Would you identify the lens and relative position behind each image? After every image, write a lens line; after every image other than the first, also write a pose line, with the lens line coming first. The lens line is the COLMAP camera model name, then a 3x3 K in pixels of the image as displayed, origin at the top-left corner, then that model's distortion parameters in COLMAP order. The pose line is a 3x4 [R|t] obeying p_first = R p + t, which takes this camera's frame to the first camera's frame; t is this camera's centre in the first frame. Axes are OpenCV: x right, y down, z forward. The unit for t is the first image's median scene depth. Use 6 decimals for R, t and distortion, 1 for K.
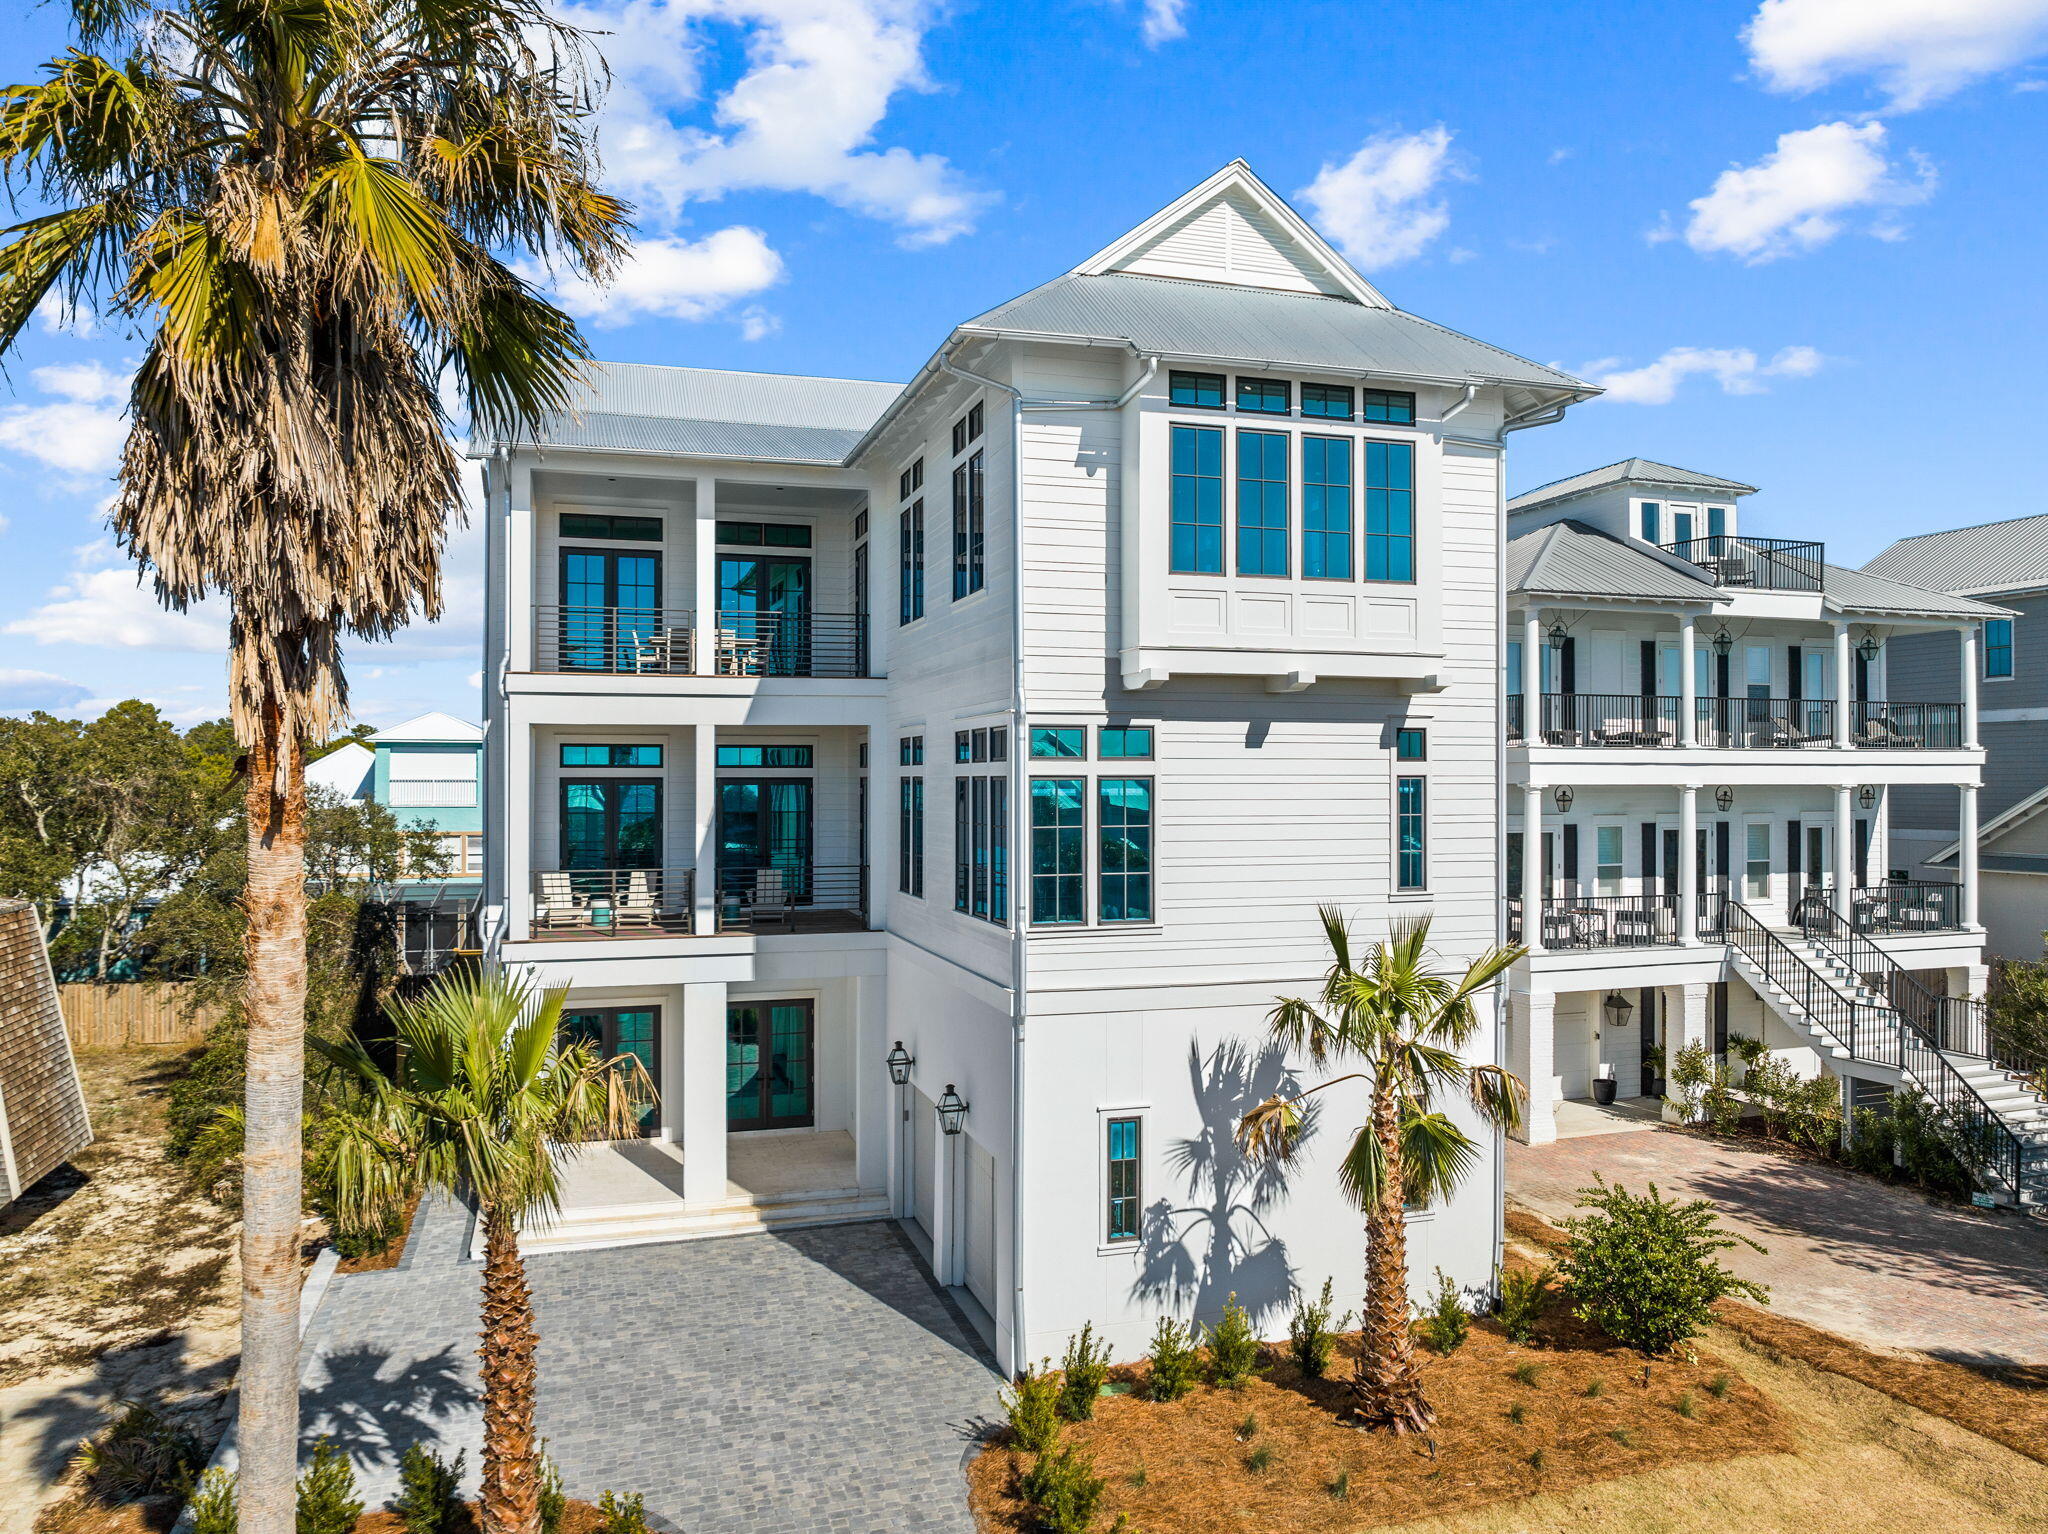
lens RADIAL K [[1468.0, 0, 1028.3], [0, 1468.0, 768.2], [0, 0, 1]] dist [-0.040651, 0.022768]
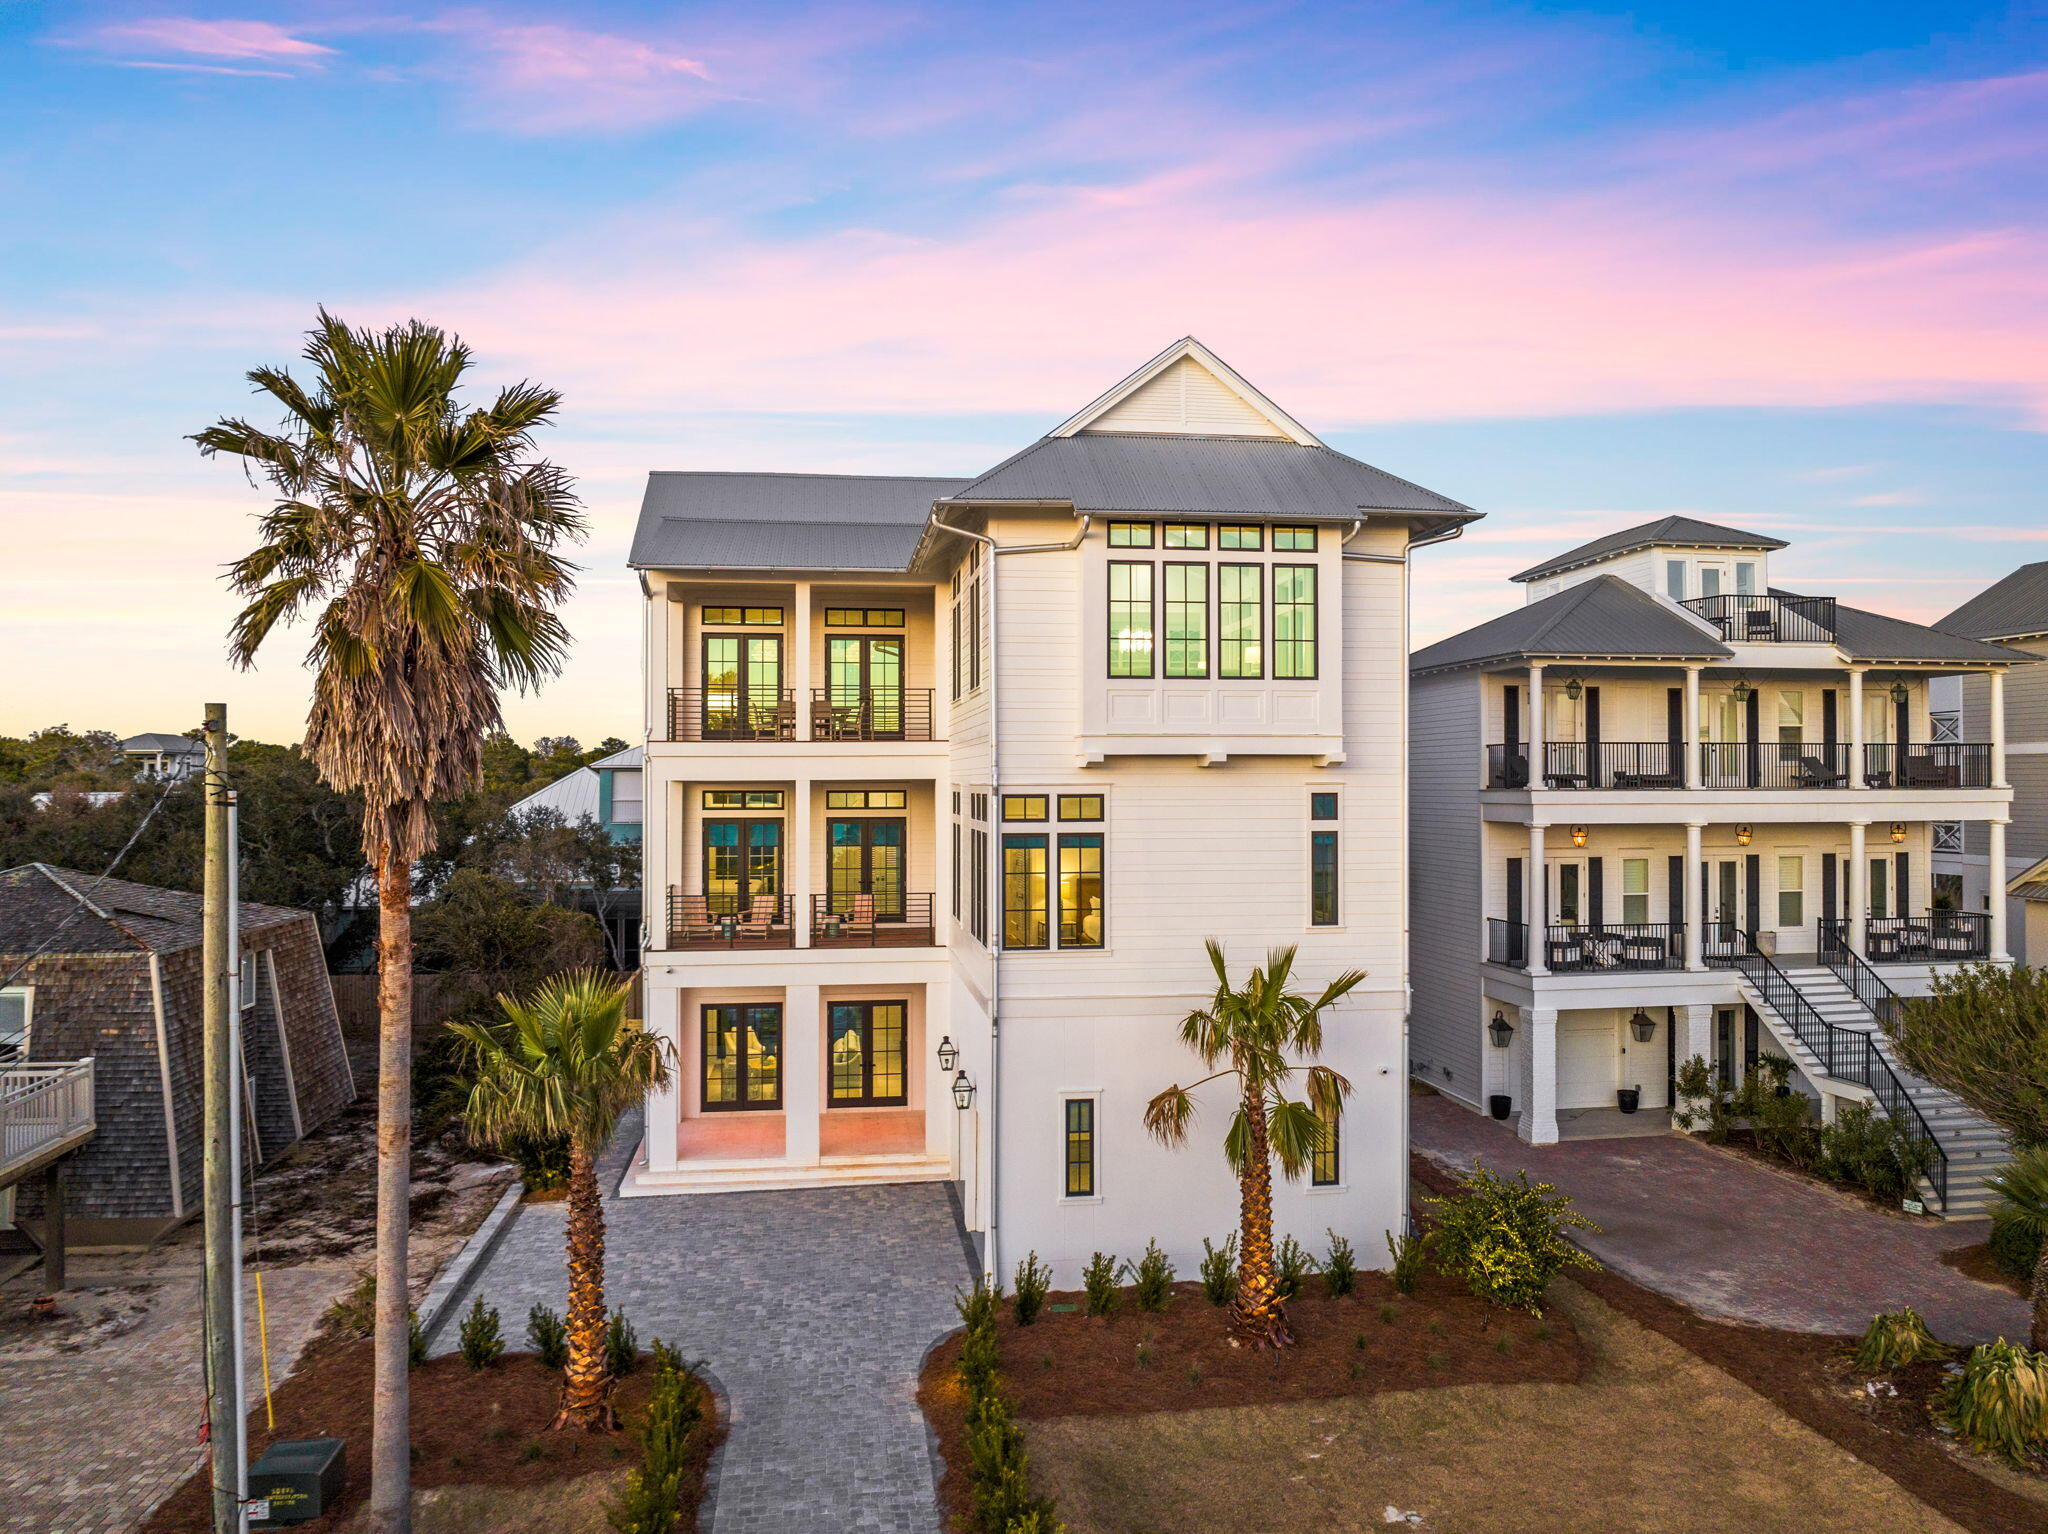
lens RADIAL K [[1468.0, 0, 1023.9], [0, 1468.0, 770.4], [0, 0, 1]] dist [-0.040651, 0.022768]
pose [[0.987255, -0.002020, -0.159132, 0.172100], [0.002081, 0.999998, 0.000221, -0.038733], [0.159131, -0.000549, 0.987257, -0.213296]]
